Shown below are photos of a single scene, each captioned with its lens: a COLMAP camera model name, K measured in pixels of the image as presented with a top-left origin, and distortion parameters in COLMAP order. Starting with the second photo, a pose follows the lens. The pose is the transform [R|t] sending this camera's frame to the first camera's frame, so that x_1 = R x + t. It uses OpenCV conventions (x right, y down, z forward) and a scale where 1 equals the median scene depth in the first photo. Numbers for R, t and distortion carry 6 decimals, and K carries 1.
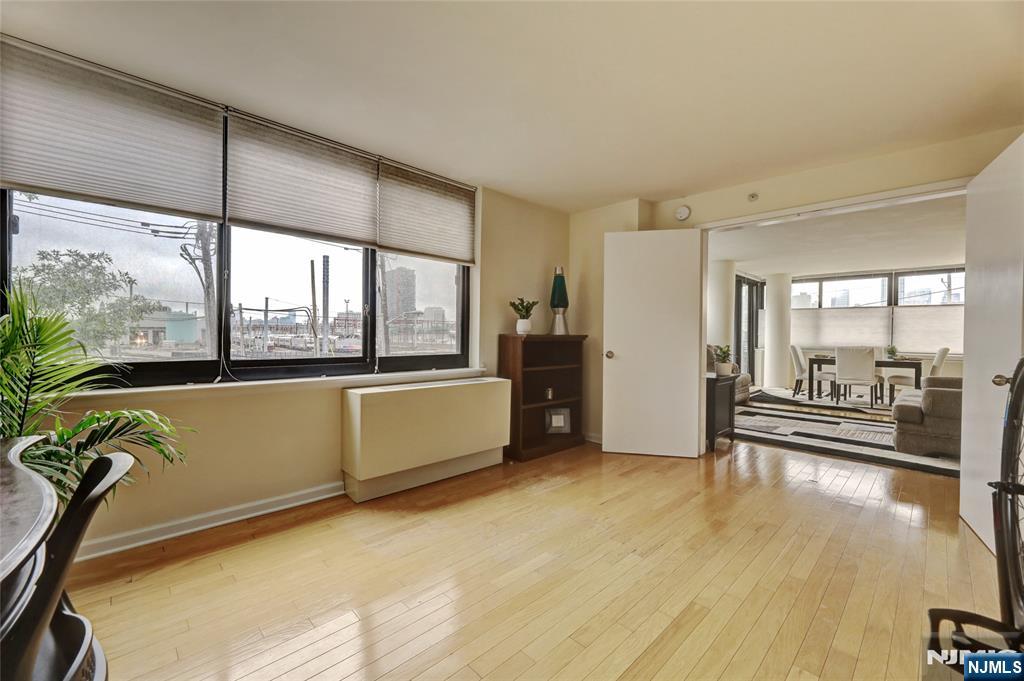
lens RADIAL K [[414.1, 0, 512.0], [0, 414.1, 340.5], [0, 0, 1]] dist [-0.000573, -0.000174]
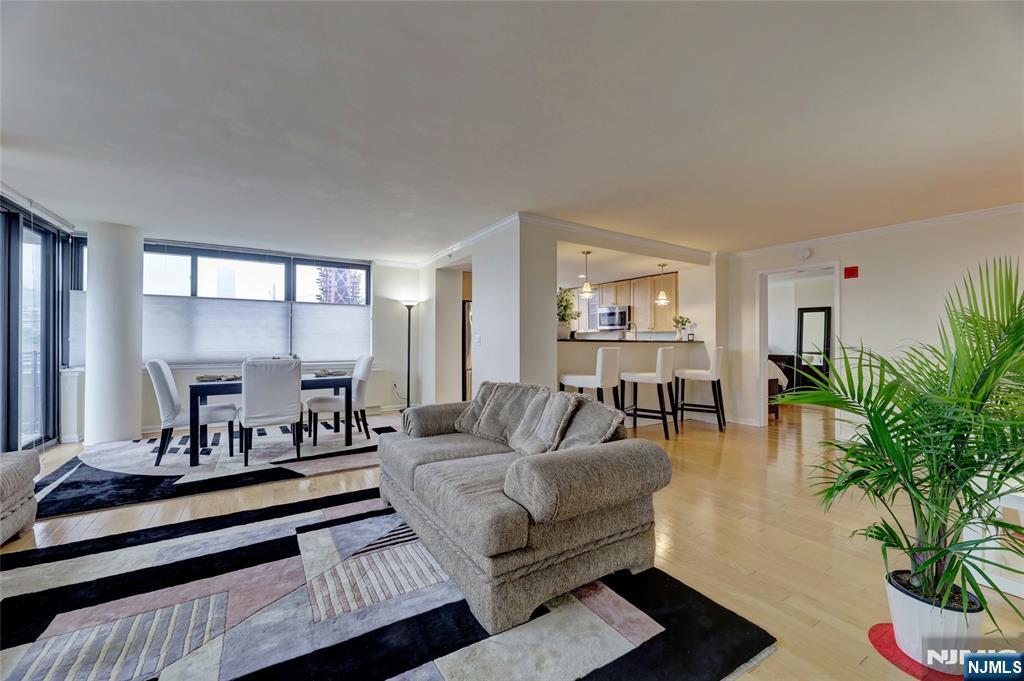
lens RADIAL K [[413.5, 0, 511.6], [0, 413.5, 336.6], [0, 0, 1]] dist [-0.002029, -0.000376]
pose [[0.218792, 0.001570, 0.975770, 0.267667], [0.016586, 0.999848, -0.005328, -0.008547], [-0.975631, 0.017349, 0.218732, 0.438006]]
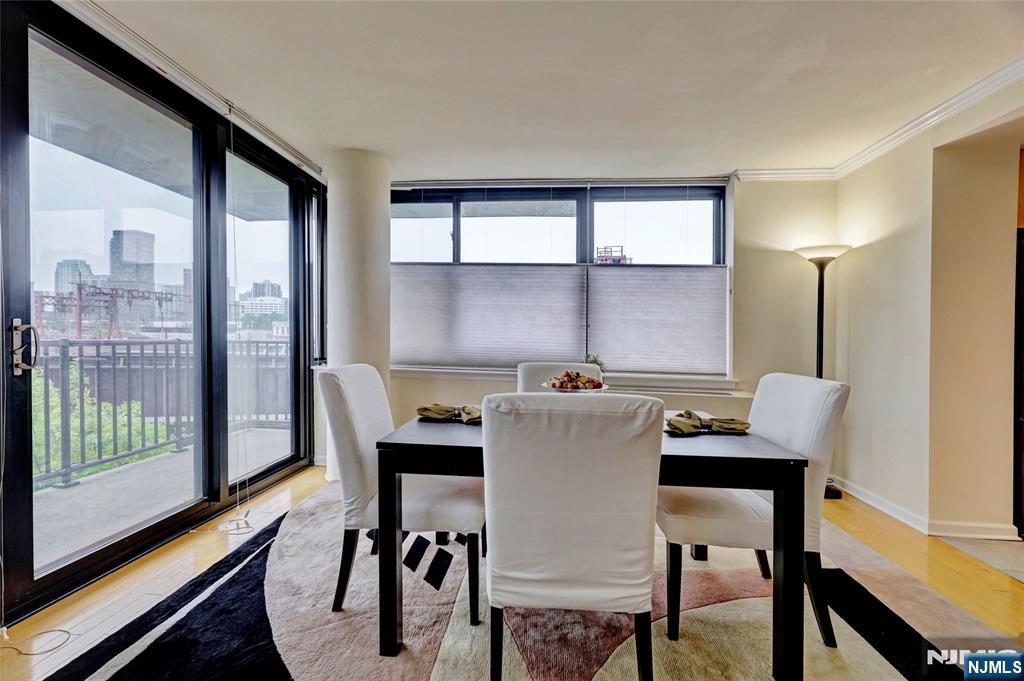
lens RADIAL K [[428.2, 0, 499.7], [0, 428.2, 323.5], [0, 0, 1]] dist [0.000293, 0.000010]
pose [[0.764147, 0.019847, 0.644737, 0.553535], [-0.001336, 0.999573, -0.029188, -0.007559], [-0.645041, 0.021443, 0.763847, 0.708755]]
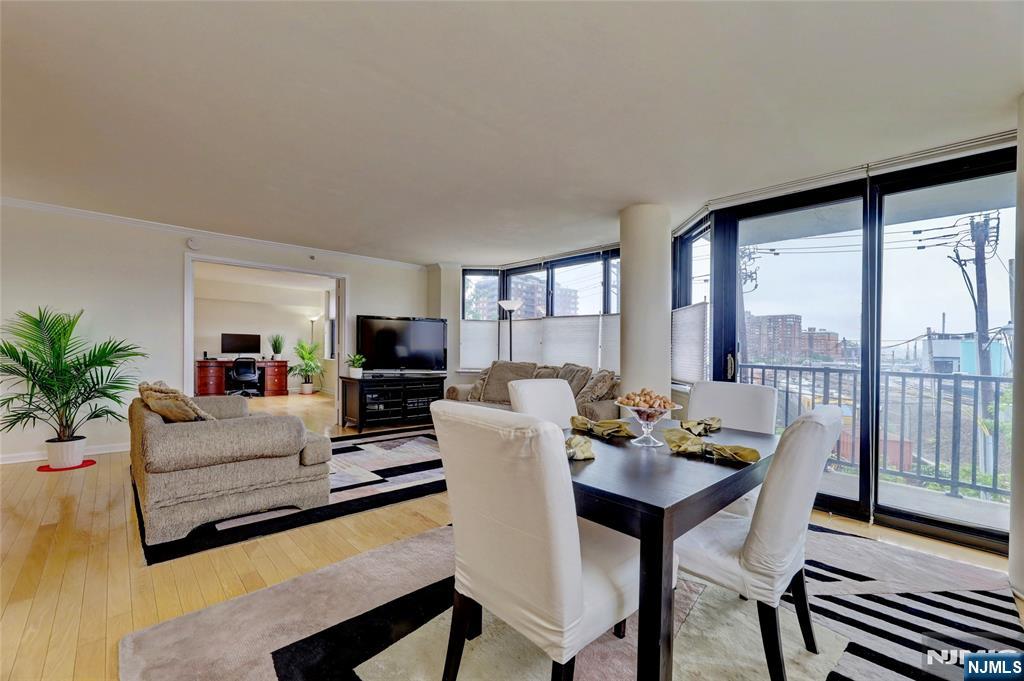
lens RADIAL K [[419.9, 0, 529.0], [0, 419.9, 355.0], [0, 0, 1]] dist [-0.000011, -0.000071]
pose [[0.013598, 0.002148, -0.999905, 0.942446], [-0.042592, 0.999091, 0.001567, -0.006393], [0.999000, 0.042566, 0.013677, 0.785816]]
